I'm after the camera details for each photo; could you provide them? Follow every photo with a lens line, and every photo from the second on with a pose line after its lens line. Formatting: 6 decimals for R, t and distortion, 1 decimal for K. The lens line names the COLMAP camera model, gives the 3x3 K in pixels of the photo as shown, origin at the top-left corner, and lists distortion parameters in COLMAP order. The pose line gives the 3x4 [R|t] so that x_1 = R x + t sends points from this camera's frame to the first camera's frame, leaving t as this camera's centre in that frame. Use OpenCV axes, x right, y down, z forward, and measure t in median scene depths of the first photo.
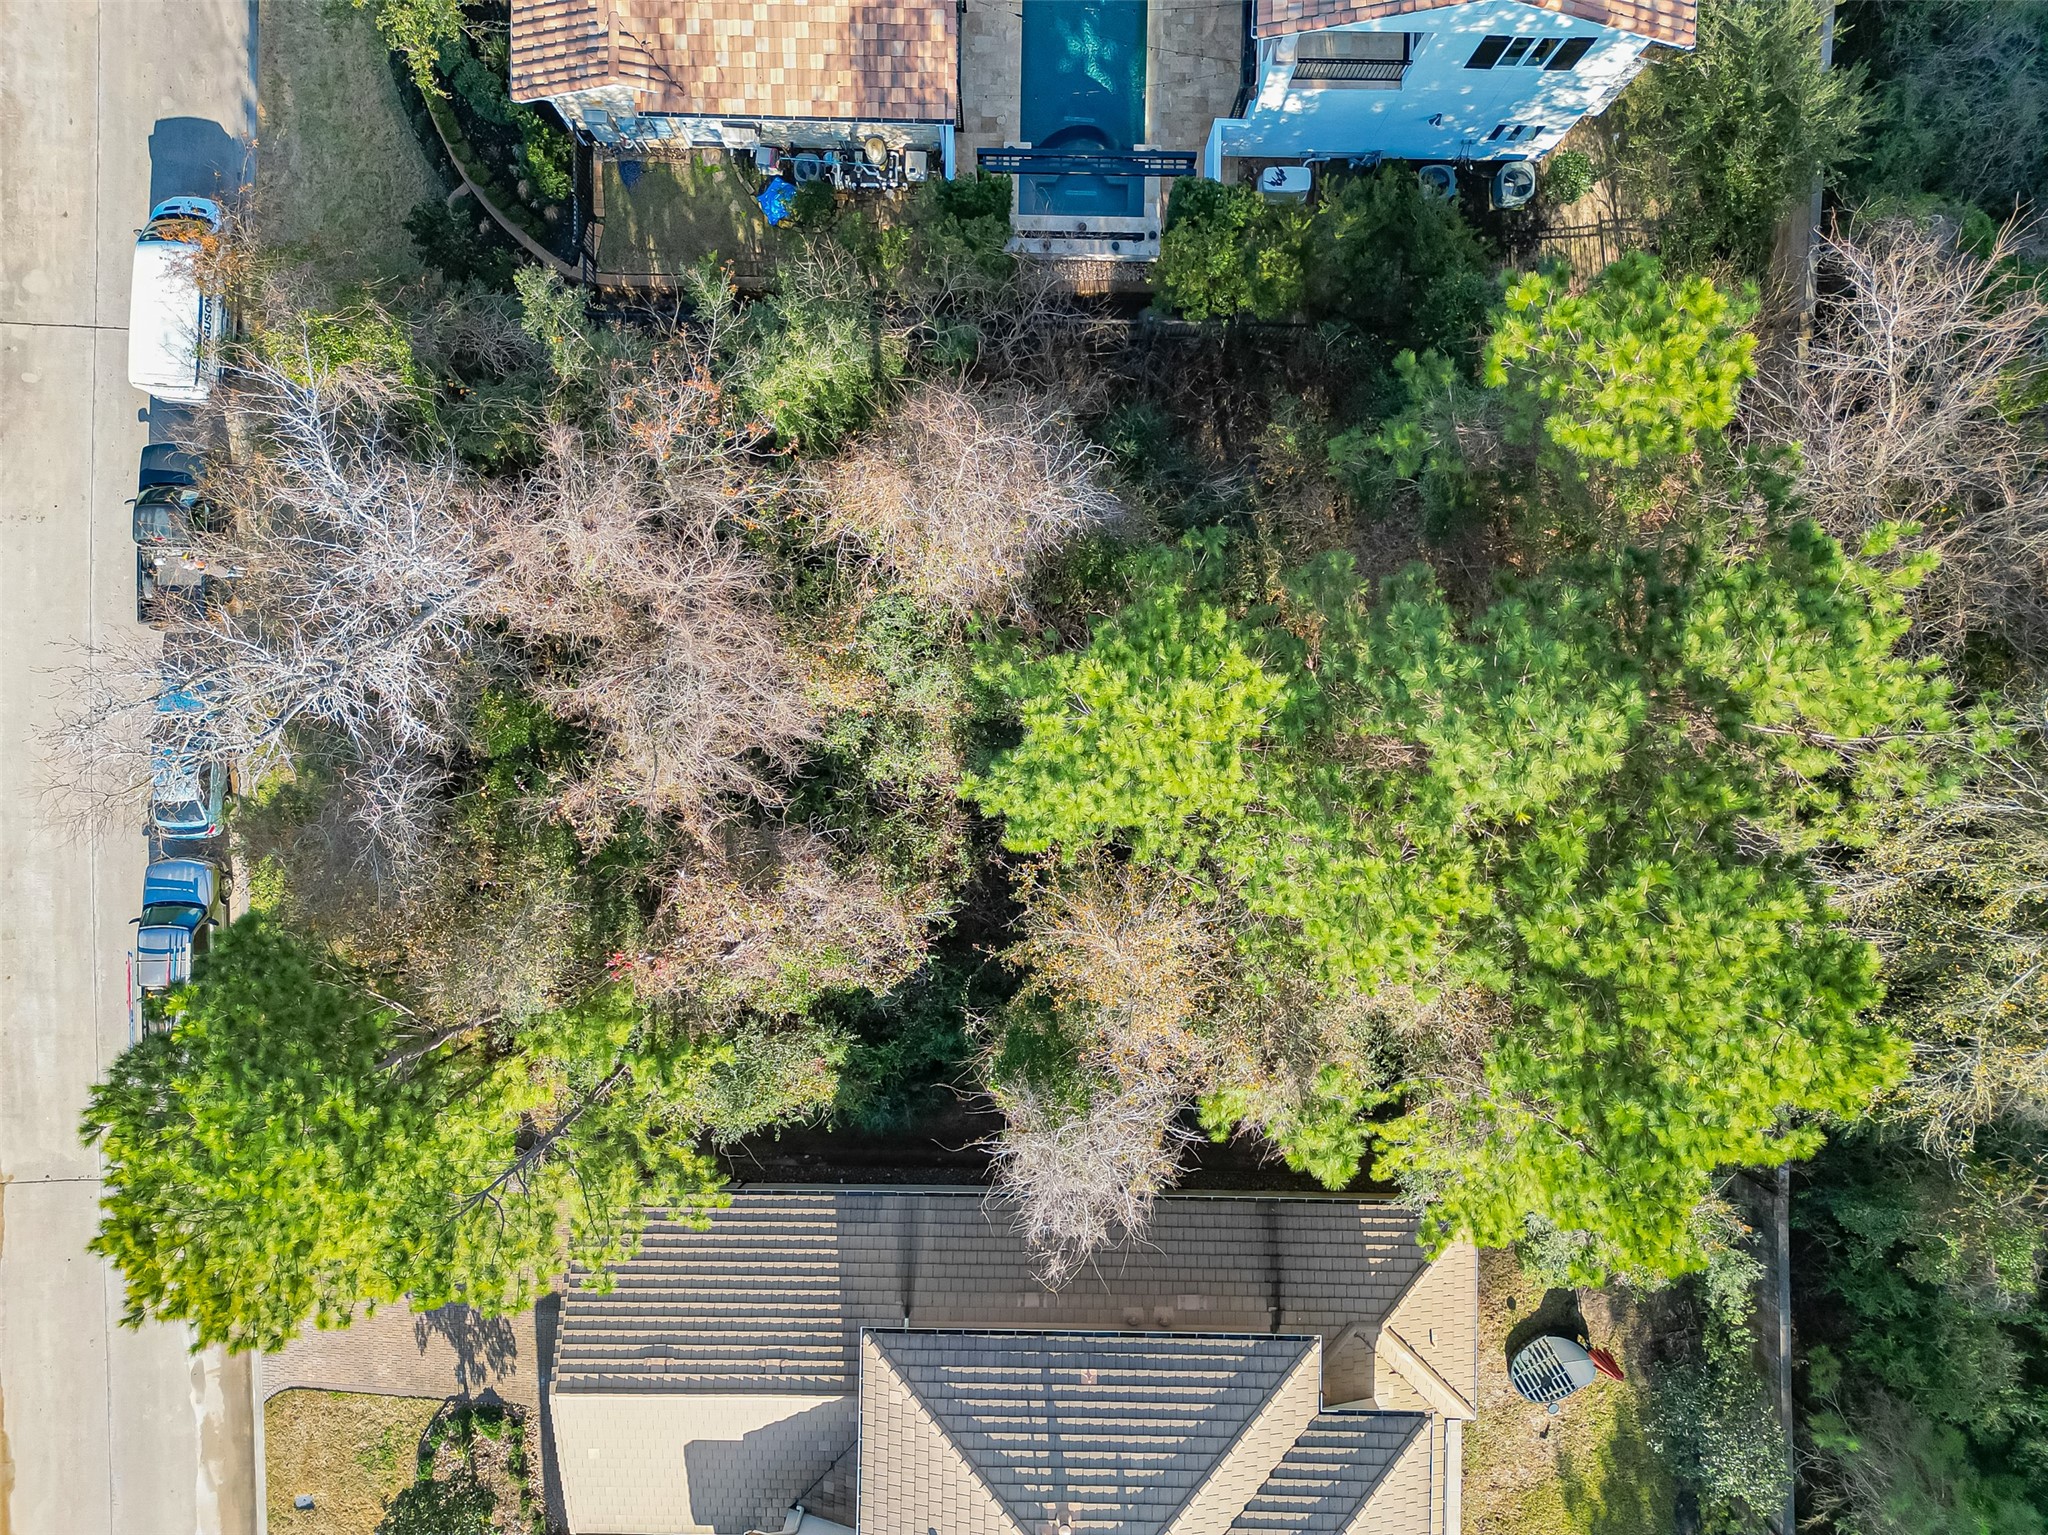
lens RADIAL K [[1444.8, 0, 1032.2], [0, 1444.8, 768.0], [0, 0, 1]] dist [0.063417, -0.055861]
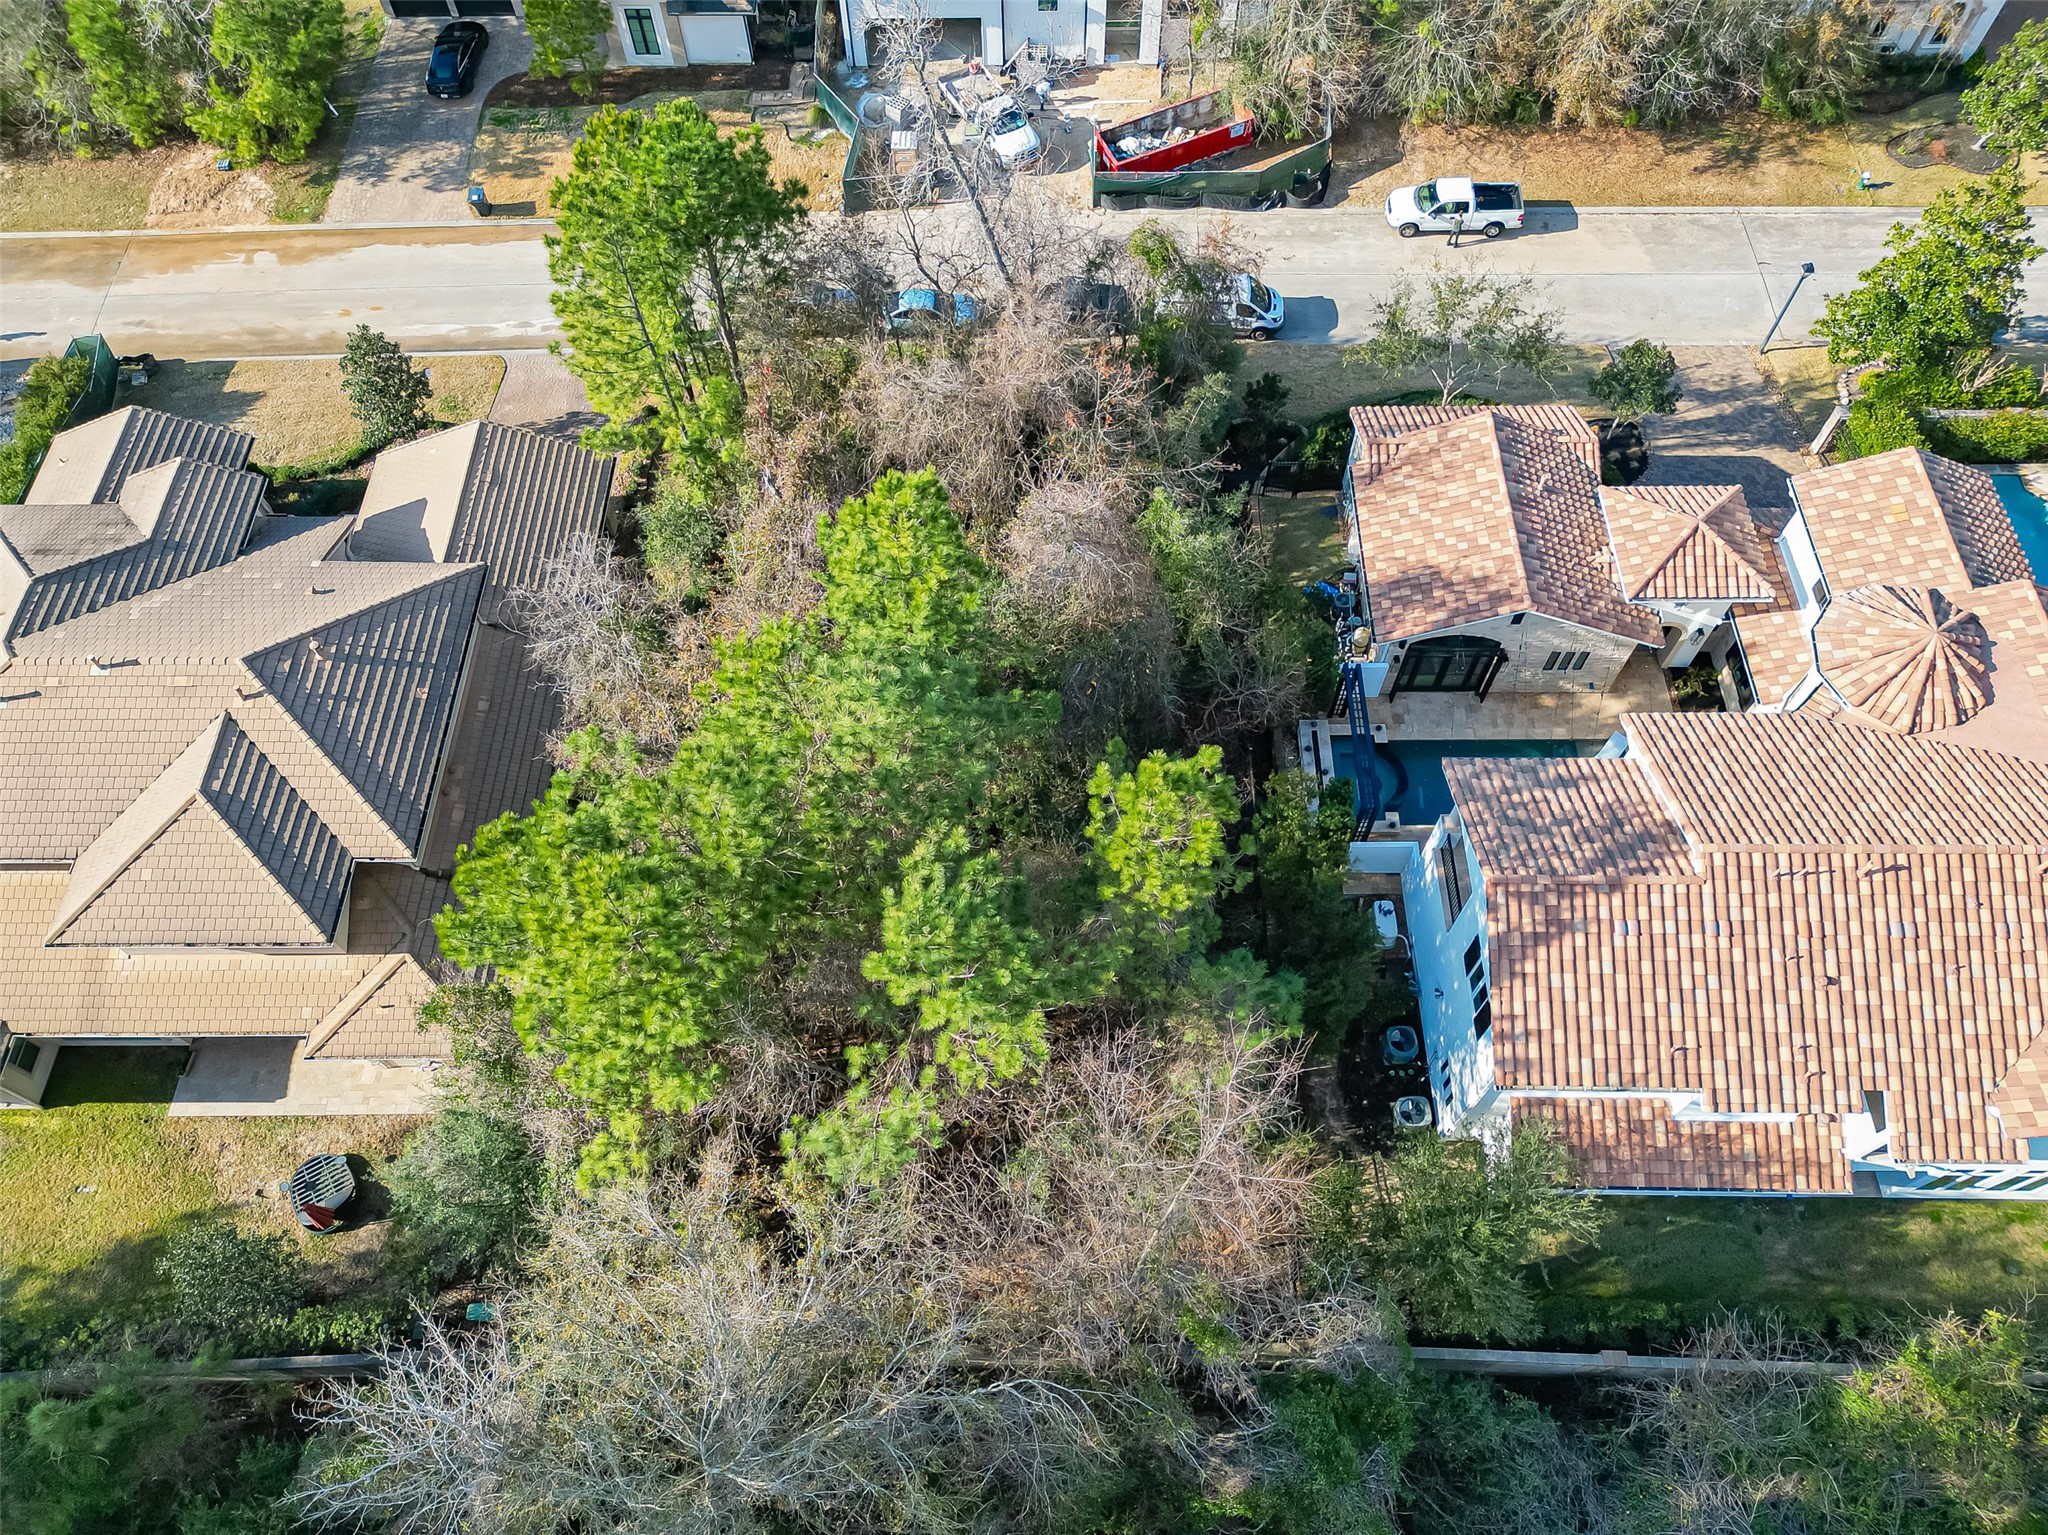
lens RADIAL K [[1444.8, 0, 1022.9], [0, 1444.8, 764.6], [0, 0, 1]] dist [0.063417, -0.055861]
pose [[0.011556, 0.857115, -0.514996, 0.773588], [-0.999876, 0.004390, -0.015130, -0.101523], [-0.010708, 0.515107, 0.857059, -0.093549]]
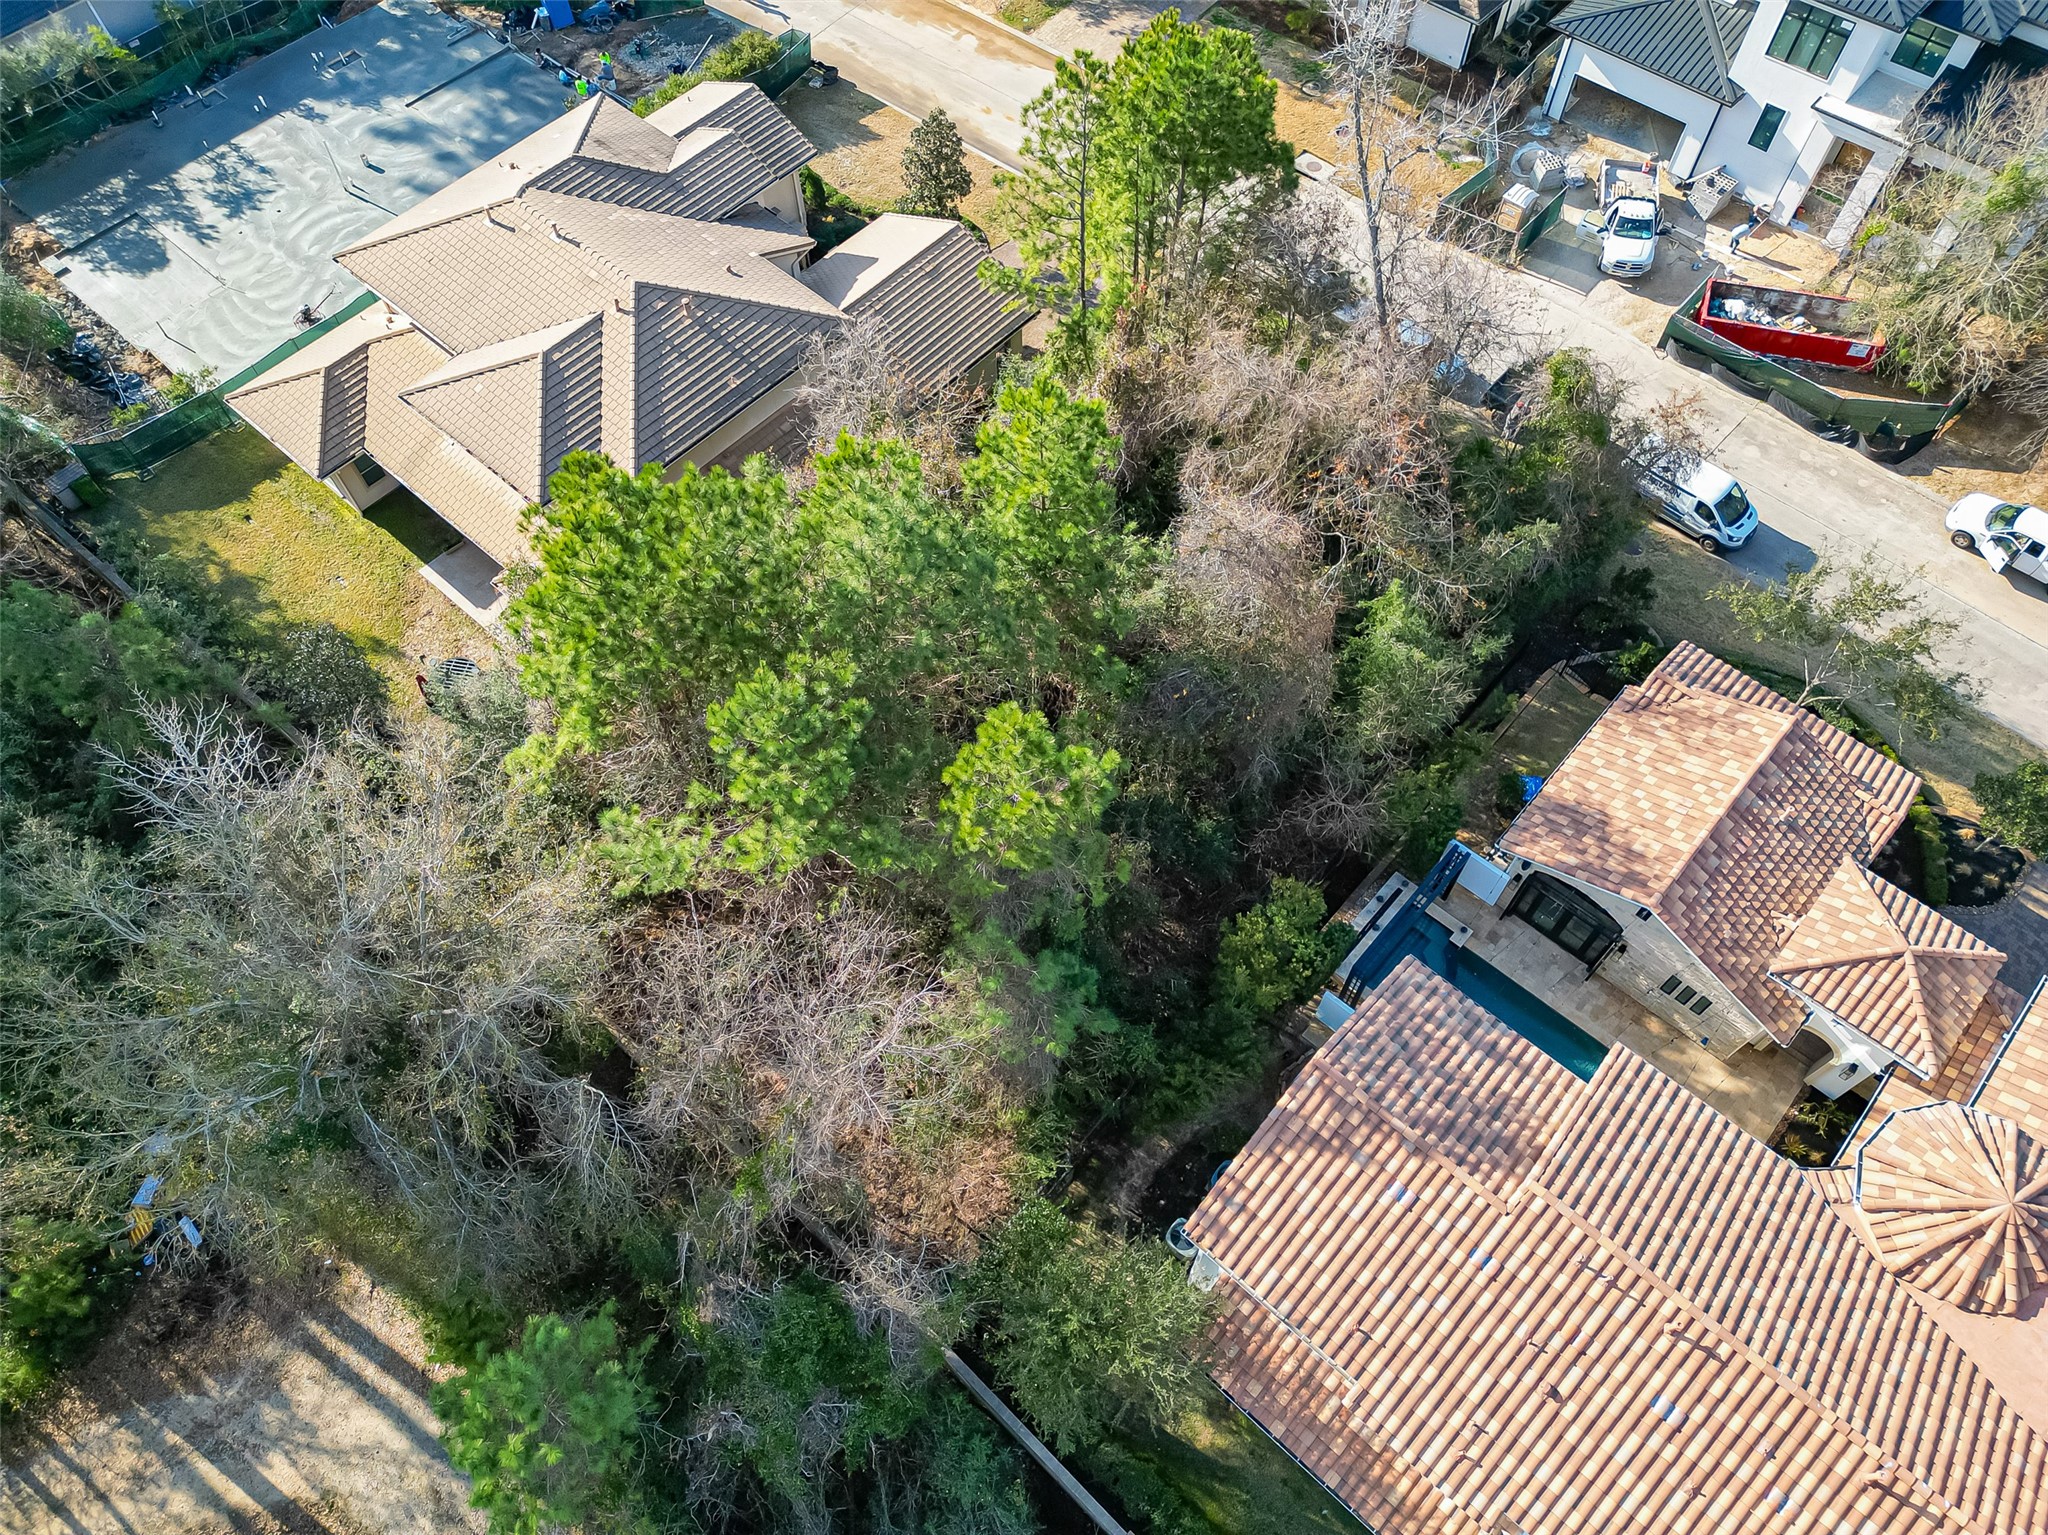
lens RADIAL K [[1444.8, 0, 1020.3], [0, 1444.8, 762.6], [0, 0, 1]] dist [0.063417, -0.055861]
pose [[-0.655586, 0.648862, -0.386244, 0.686616], [-0.755089, -0.567966, 0.327498, -0.530764], [-0.006872, 0.506352, 0.862299, -0.109825]]
